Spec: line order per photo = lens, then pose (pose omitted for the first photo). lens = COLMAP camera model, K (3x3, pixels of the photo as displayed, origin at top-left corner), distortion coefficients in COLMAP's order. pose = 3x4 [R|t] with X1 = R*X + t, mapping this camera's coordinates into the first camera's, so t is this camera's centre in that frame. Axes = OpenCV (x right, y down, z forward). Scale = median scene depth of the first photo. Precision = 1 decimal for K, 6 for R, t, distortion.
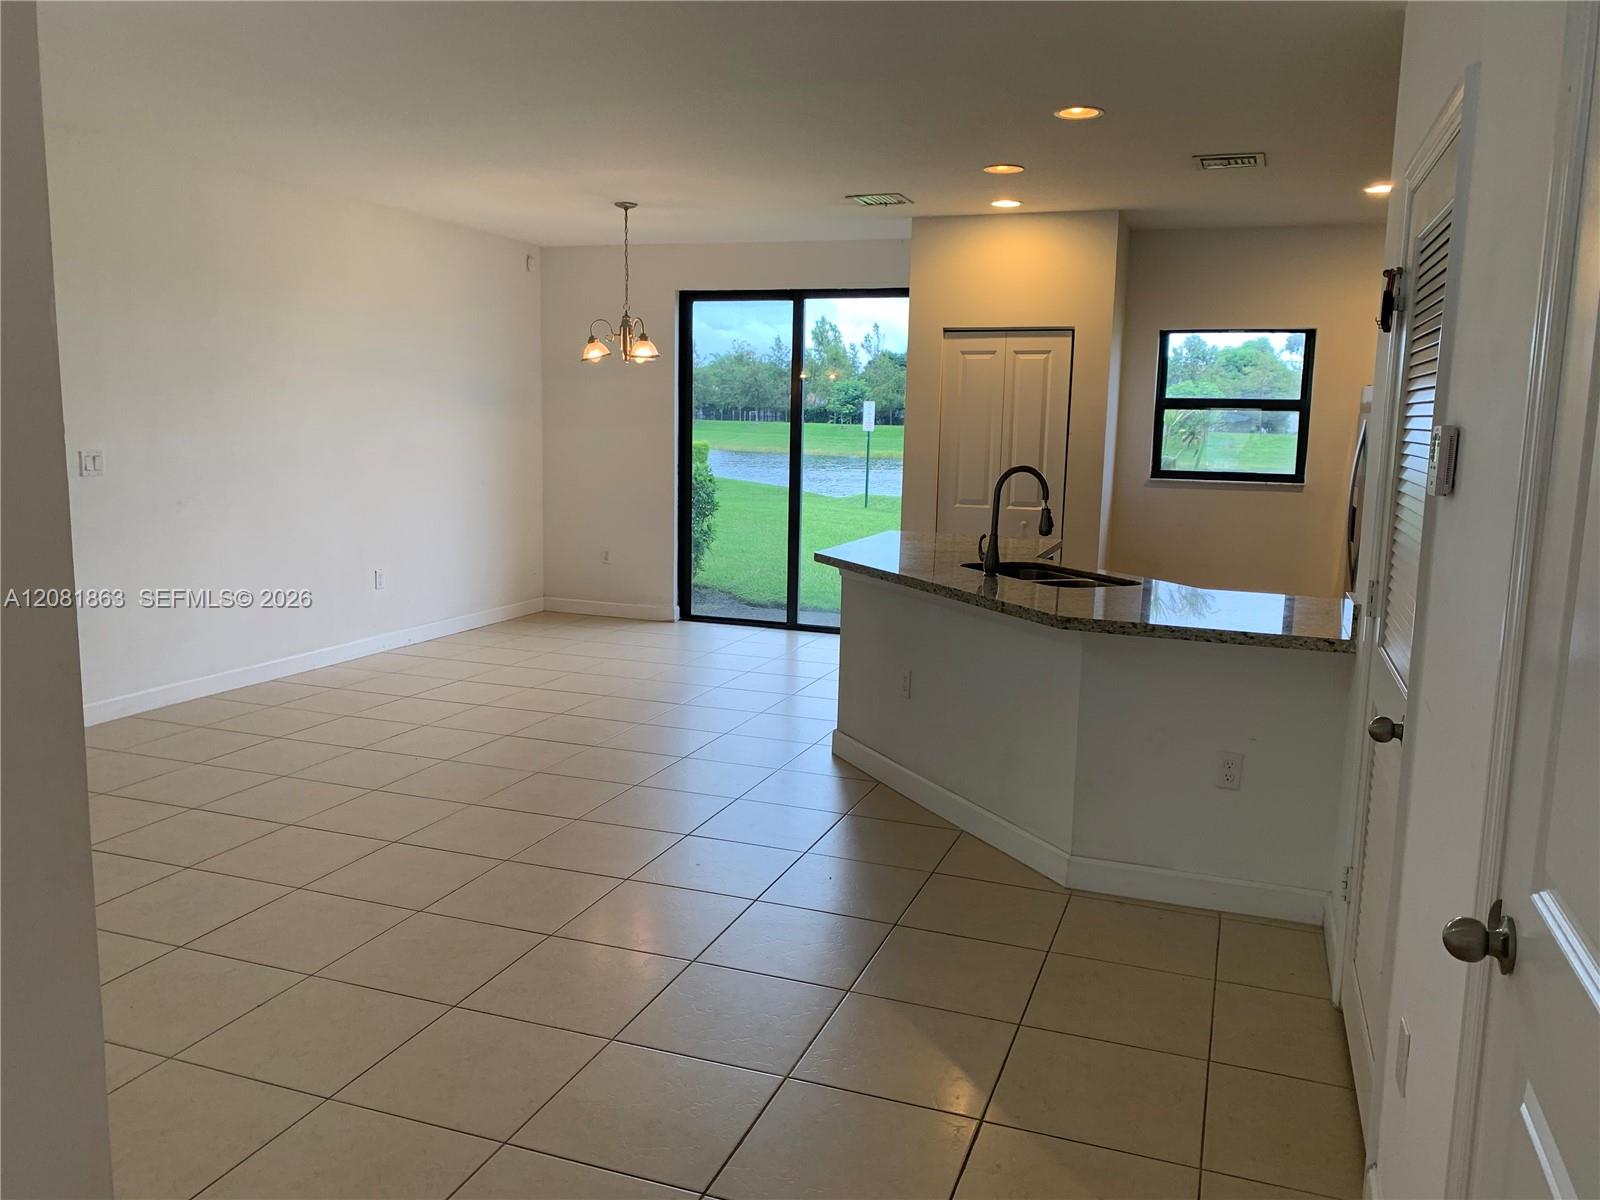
lens RADIAL K [[1215.0, 0, 805.8], [0, 1215.0, 592.2], [0, 0, 1]] dist [0.075540, -0.089968]
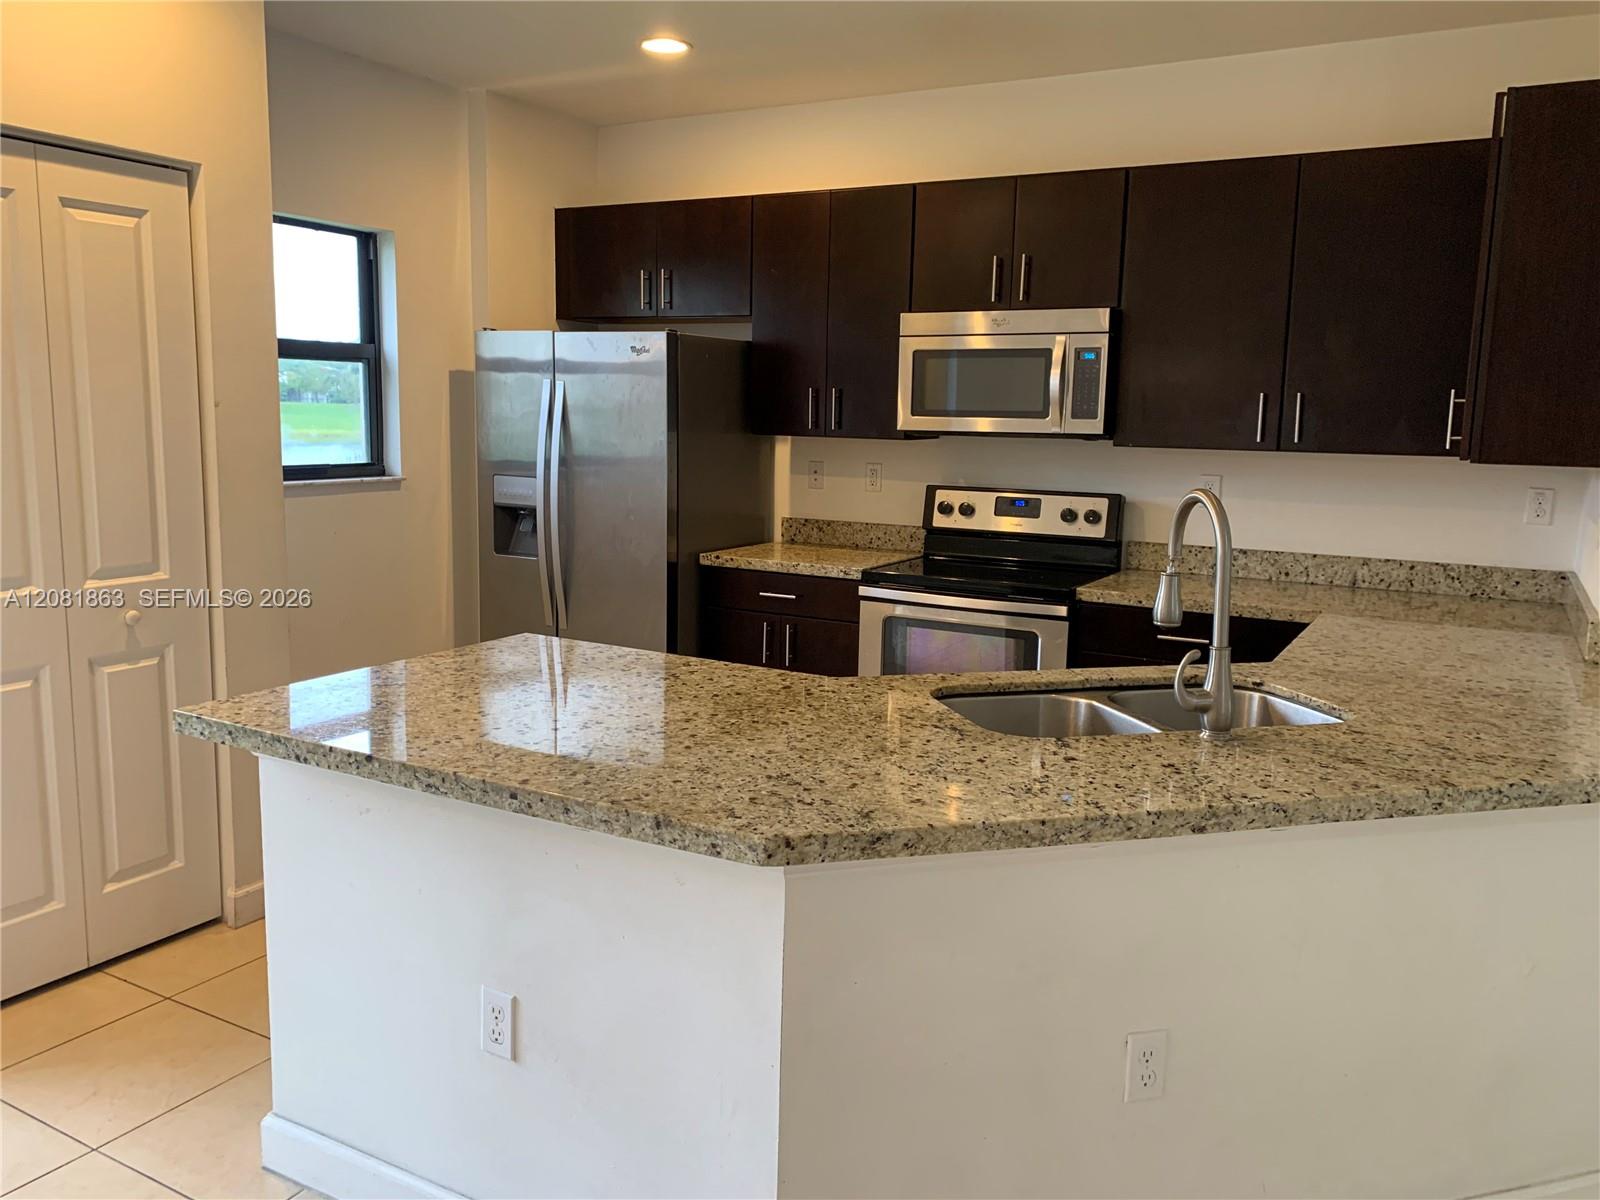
lens RADIAL K [[1215.0, 0, 802.5], [0, 1215.0, 587.5], [0, 0, 1]] dist [0.075540, -0.089968]
pose [[0.162742, -0.162486, 0.973197, -0.199245], [0.120846, 0.982203, 0.143781, -0.098231], [-0.979240, 0.094207, 0.179482, 0.683419]]
